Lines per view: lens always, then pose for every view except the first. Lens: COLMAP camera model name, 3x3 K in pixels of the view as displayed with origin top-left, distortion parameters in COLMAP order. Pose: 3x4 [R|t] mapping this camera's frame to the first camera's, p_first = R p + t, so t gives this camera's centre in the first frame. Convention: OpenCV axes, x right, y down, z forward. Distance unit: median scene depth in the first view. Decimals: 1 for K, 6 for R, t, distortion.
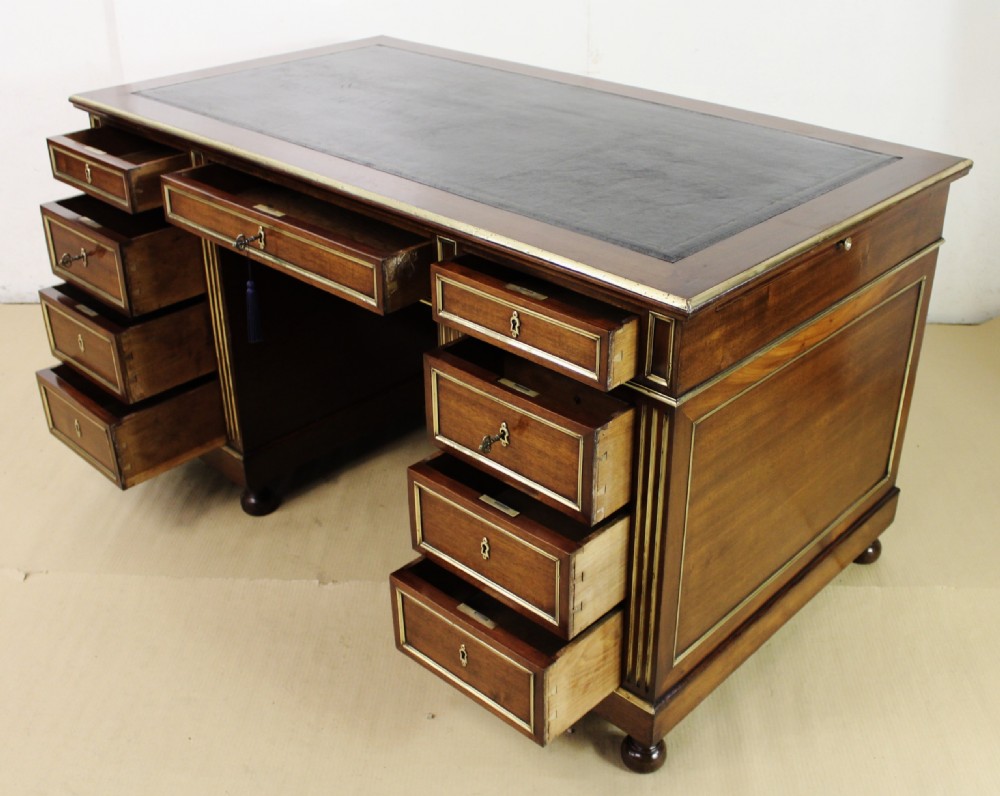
lens RADIAL K [[1082.2, 0, 549.2], [0, 1082.2, 404.5], [0, 0, 1]] dist [-0.095615, 0.000000]
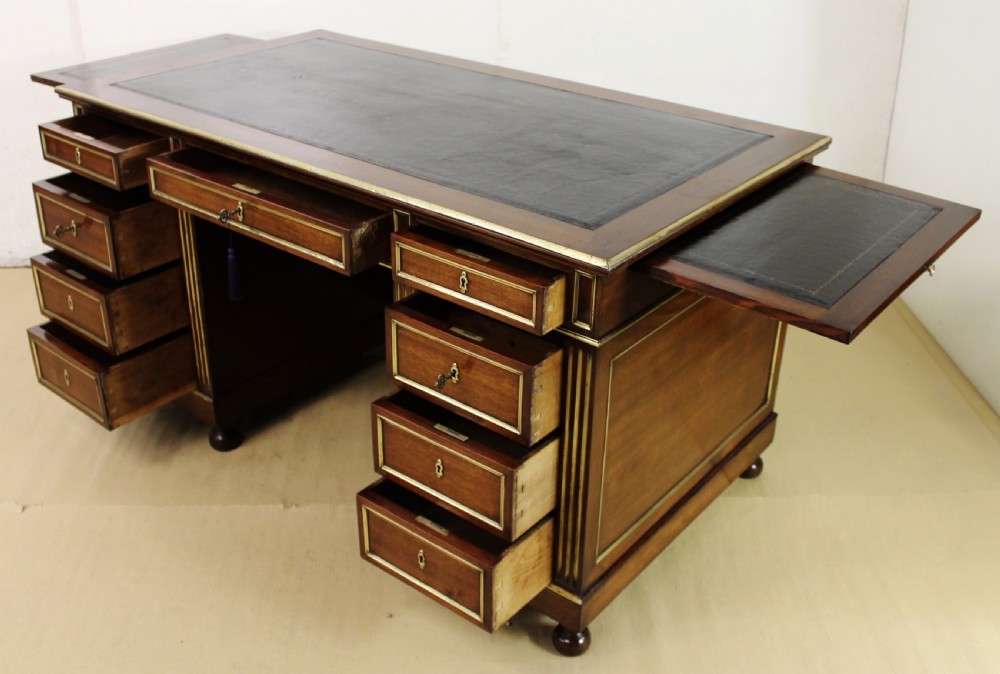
lens RADIAL K [[1004.0, 0, 495.4], [0, 1004.0, 329.6], [0, 0, 1]] dist [-0.079054, 0.000000]
pose [[0.998667, -0.020448, 0.047383, -0.041411], [0.021407, 0.999574, -0.019839, 0.002087], [-0.046957, 0.020827, 0.998680, -0.105846]]
